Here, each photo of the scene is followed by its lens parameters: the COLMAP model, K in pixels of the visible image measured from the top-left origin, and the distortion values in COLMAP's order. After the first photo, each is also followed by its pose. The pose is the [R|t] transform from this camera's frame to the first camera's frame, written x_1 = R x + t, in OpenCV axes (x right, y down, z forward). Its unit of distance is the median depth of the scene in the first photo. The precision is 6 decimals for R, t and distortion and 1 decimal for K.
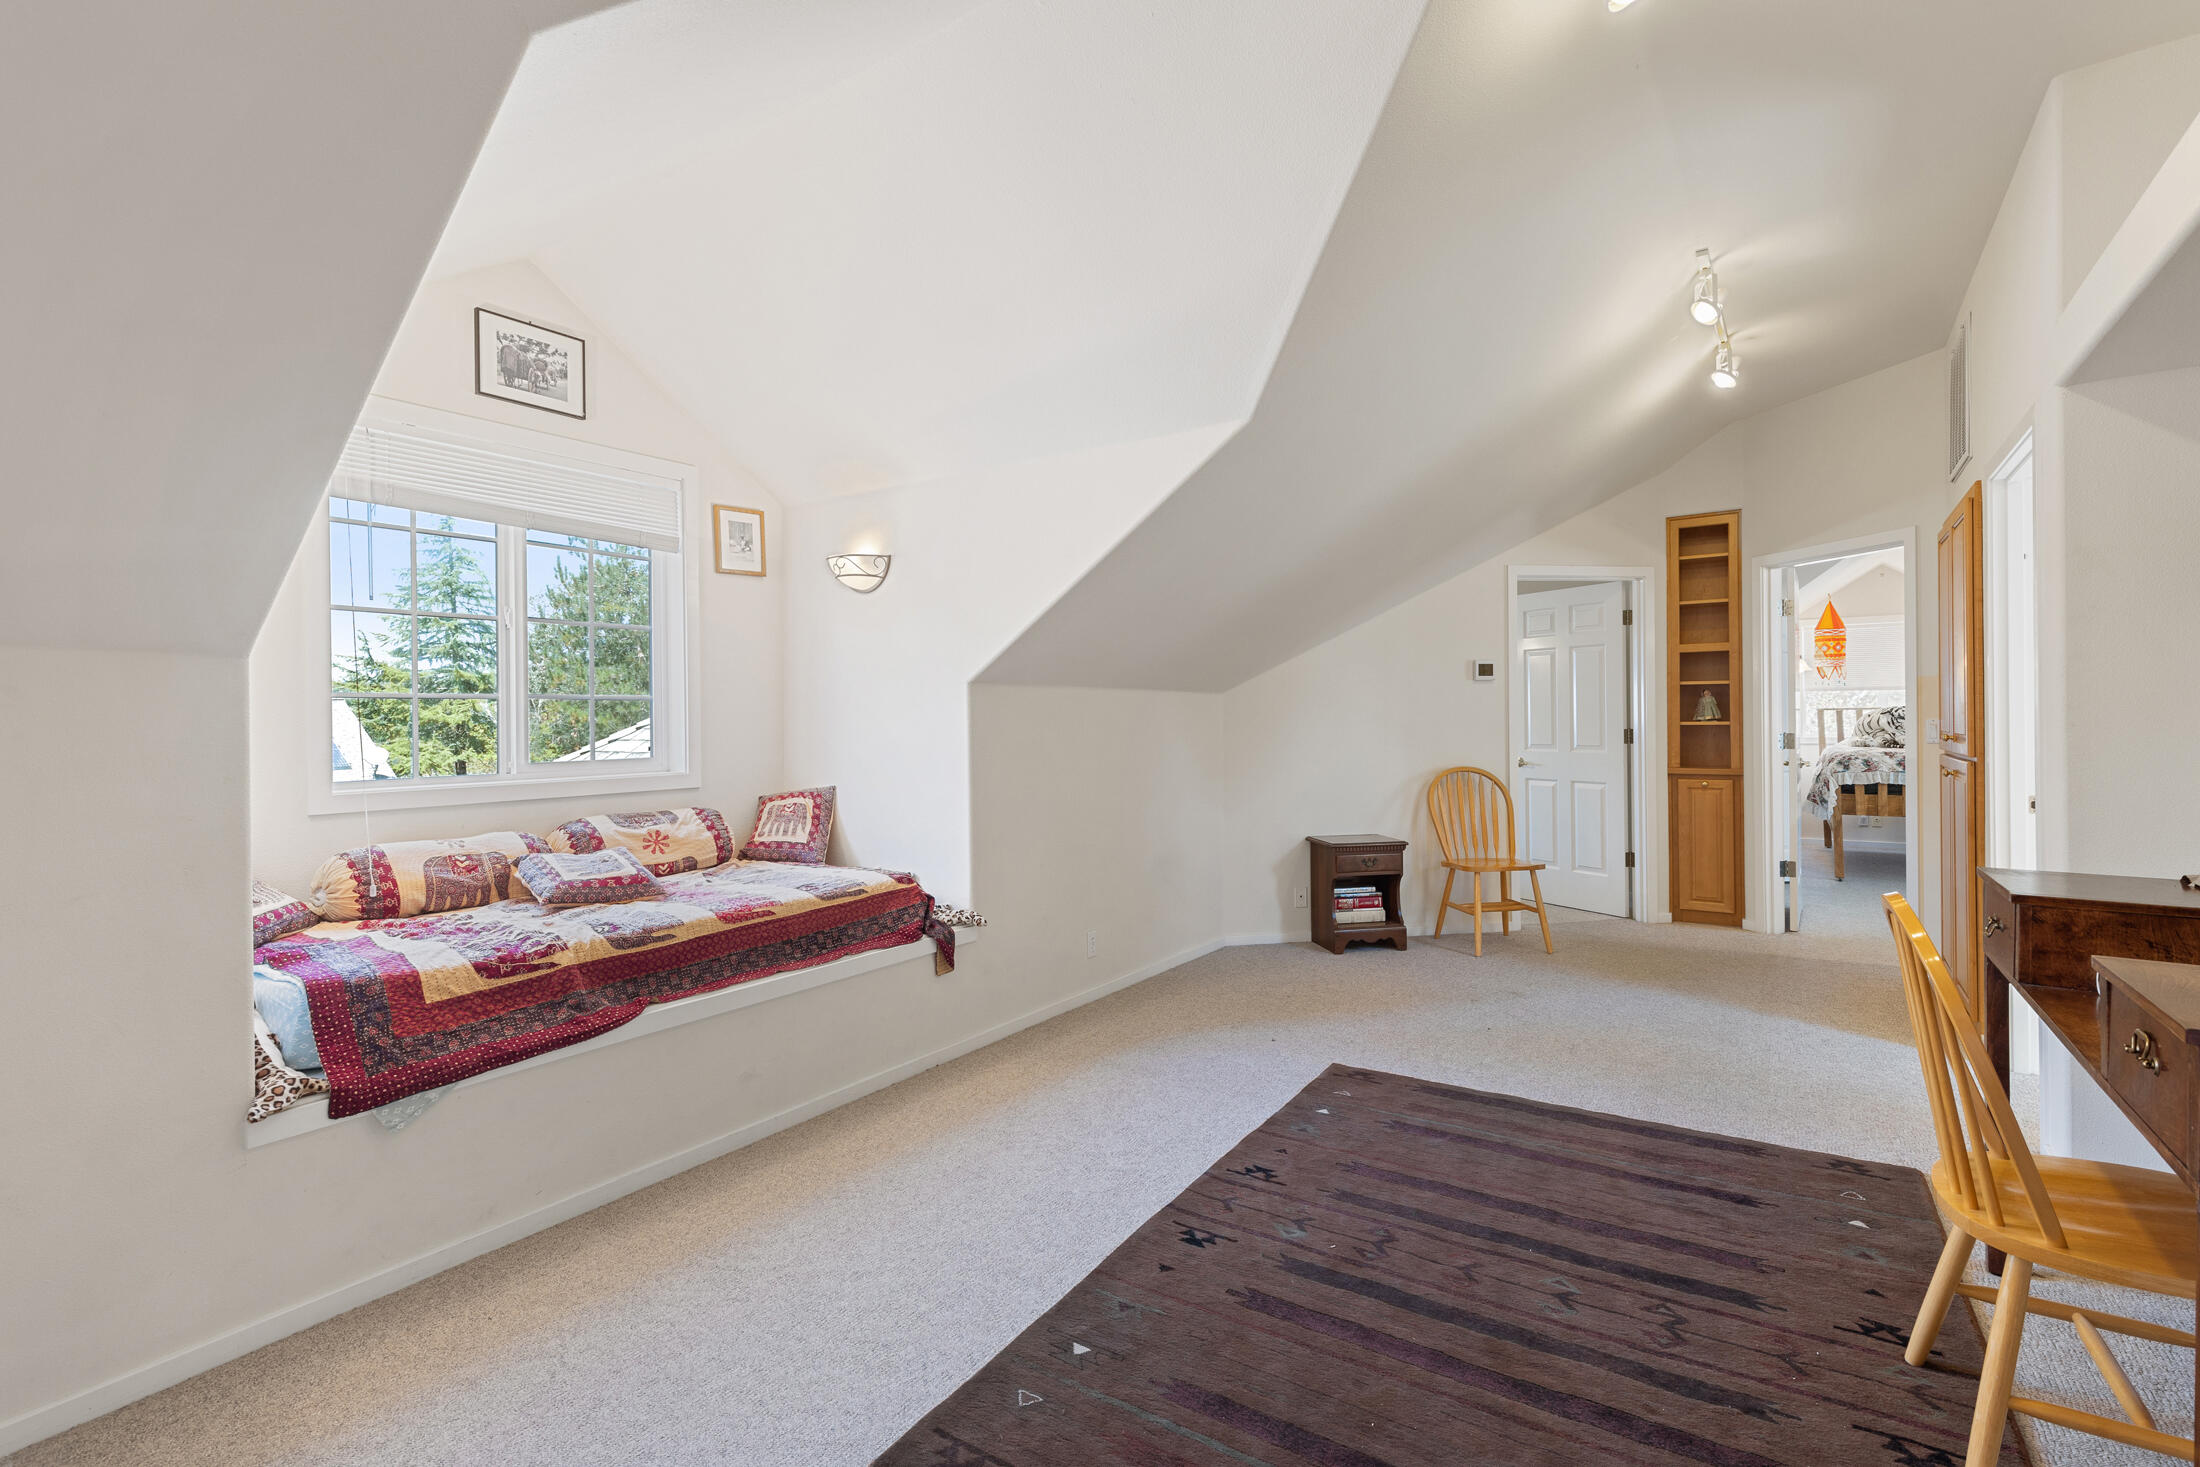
lens RADIAL K [[1011.7, 0, 1111.6], [0, 1011.7, 723.3], [0, 0, 1]] dist [0.000743, -0.000014]
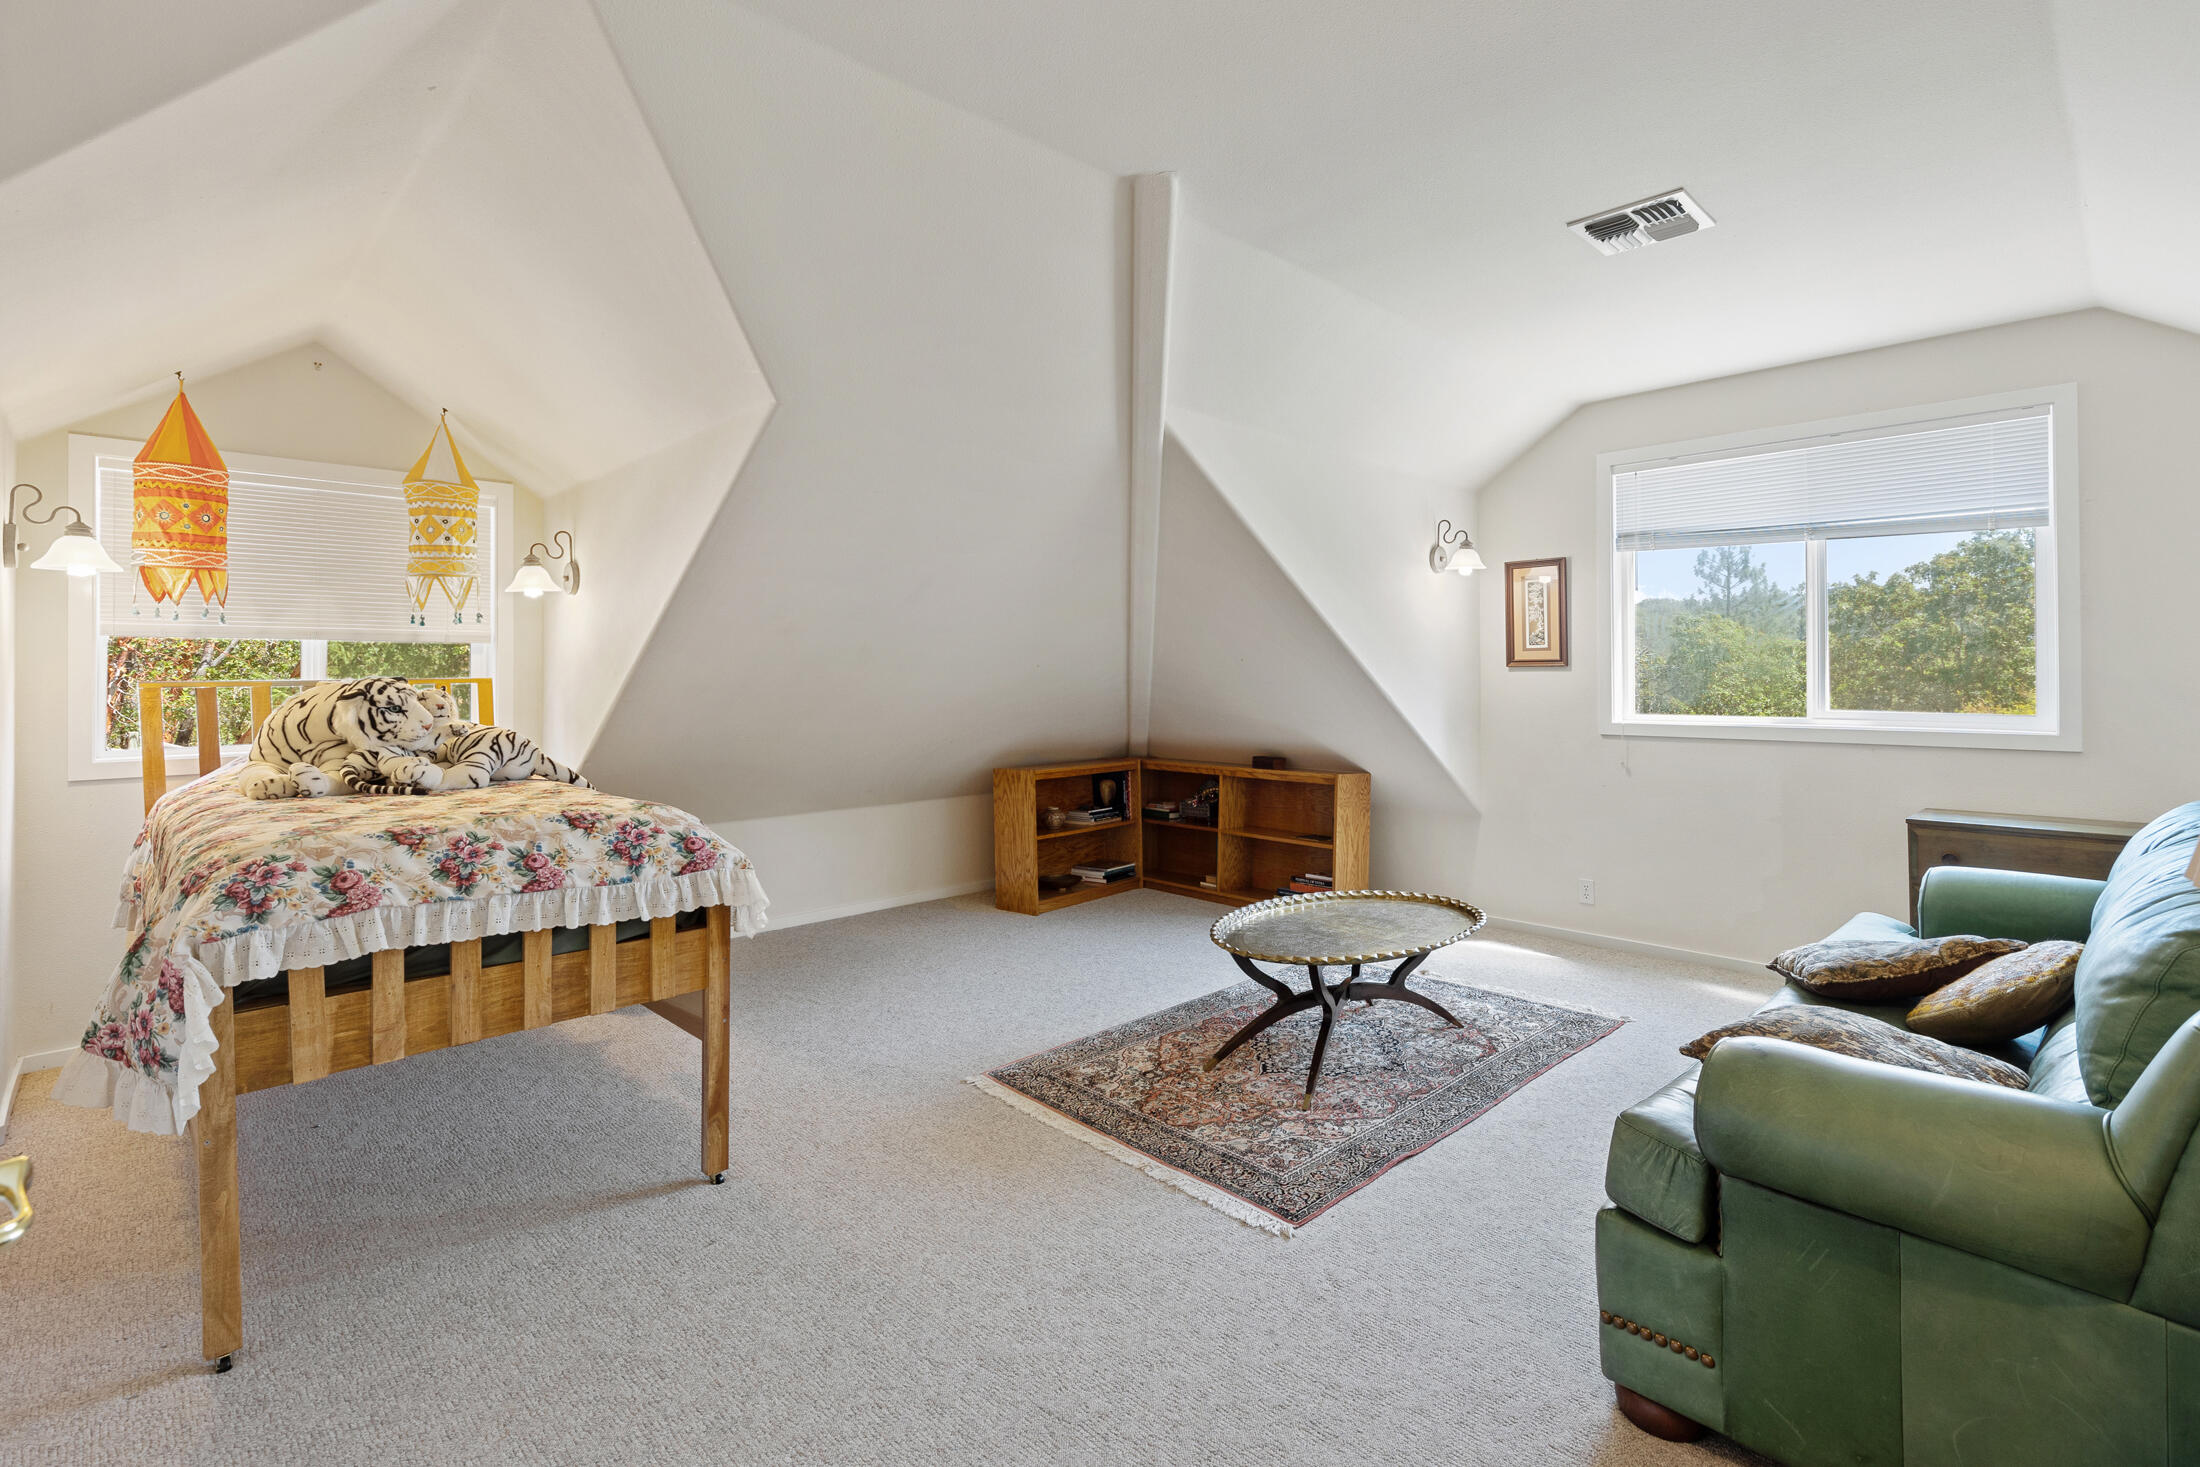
lens RADIAL K [[1011.7, 0, 1088.7], [0, 1011.7, 674.1], [0, 0, 1]] dist [0.000743, -0.000014]
pose [[0.209961, 0.019944, 0.977506, 0.515367], [0.002014, 0.999781, -0.020831, -0.011005], [-0.977708, 0.006342, 0.209875, 0.735870]]
